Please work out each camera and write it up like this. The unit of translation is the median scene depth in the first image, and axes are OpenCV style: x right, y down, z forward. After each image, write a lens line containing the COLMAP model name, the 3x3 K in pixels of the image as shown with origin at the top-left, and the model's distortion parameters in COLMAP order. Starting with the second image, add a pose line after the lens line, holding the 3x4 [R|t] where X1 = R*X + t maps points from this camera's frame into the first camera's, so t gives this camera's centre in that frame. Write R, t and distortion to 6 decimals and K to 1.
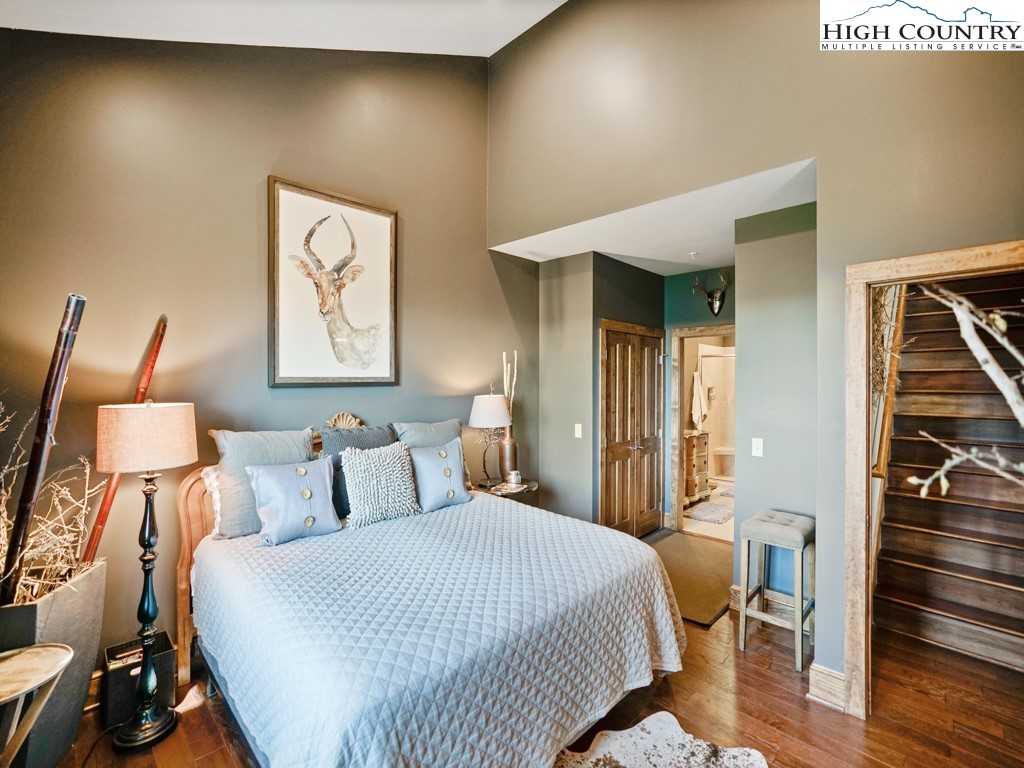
lens RADIAL K [[461.4, 0, 512.0], [0, 461.4, 384.0], [0, 0, 1]] dist [-0.044493, 0.017461]
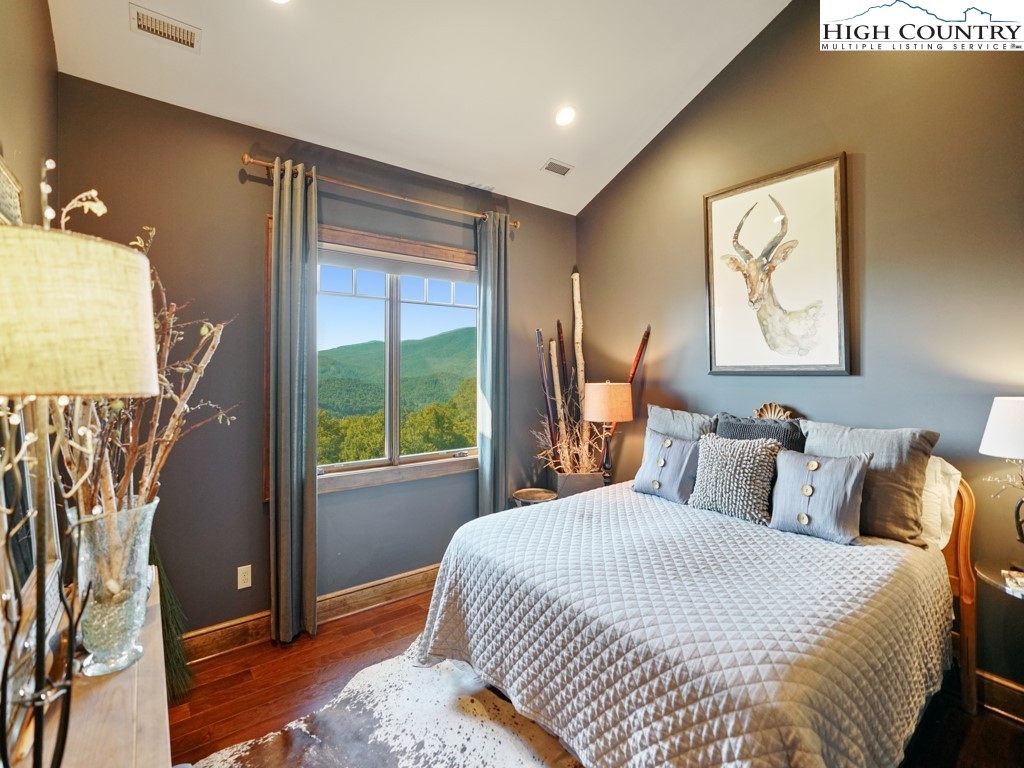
lens RADIAL K [[473.2, 0, 515.3], [0, 473.2, 366.6], [0, 0, 1]] dist [-0.028444, 0.001430]
pose [[-0.117754, -0.003376, -0.993037, 0.680055], [-0.008066, 0.999964, -0.002443, -0.005506], [0.993010, 0.007722, -0.117777, 0.608229]]
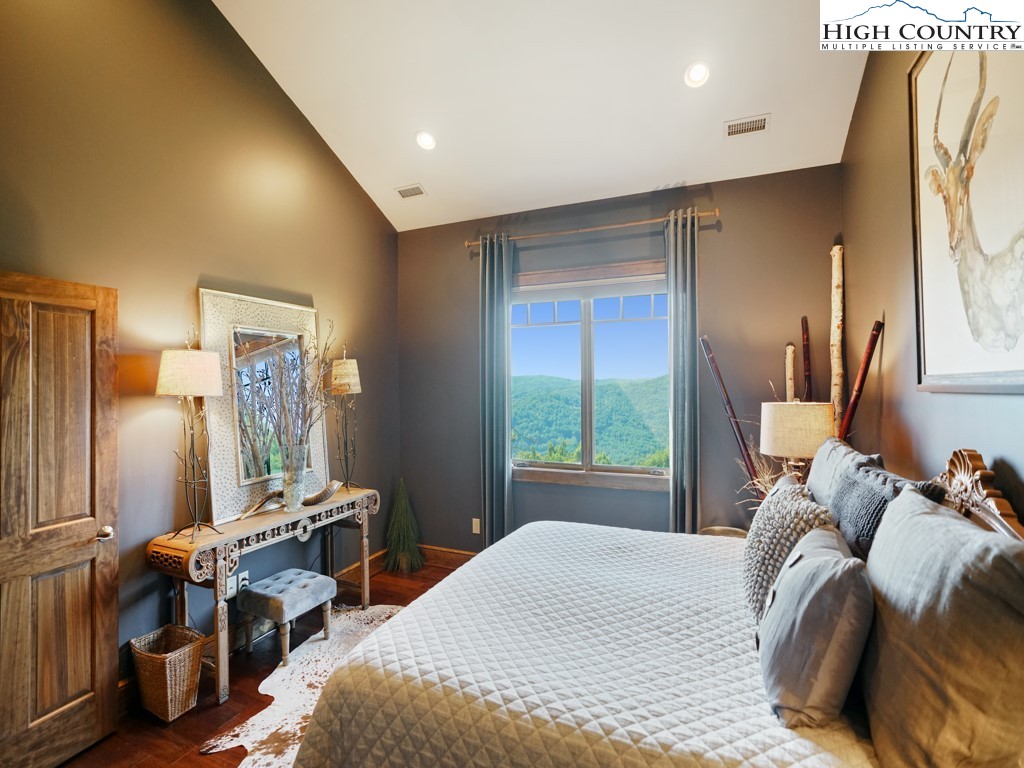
lens RADIAL K [[486.4, 0, 512.0], [0, 486.4, 384.0], [0, 0, 1]] dist [-0.046248, 0.026432]
pose [[-0.931087, 0.008727, -0.364692, 0.243867], [0.007608, 0.999961, 0.004506, -0.009143], [0.364717, 0.001421, -0.931117, 1.325119]]
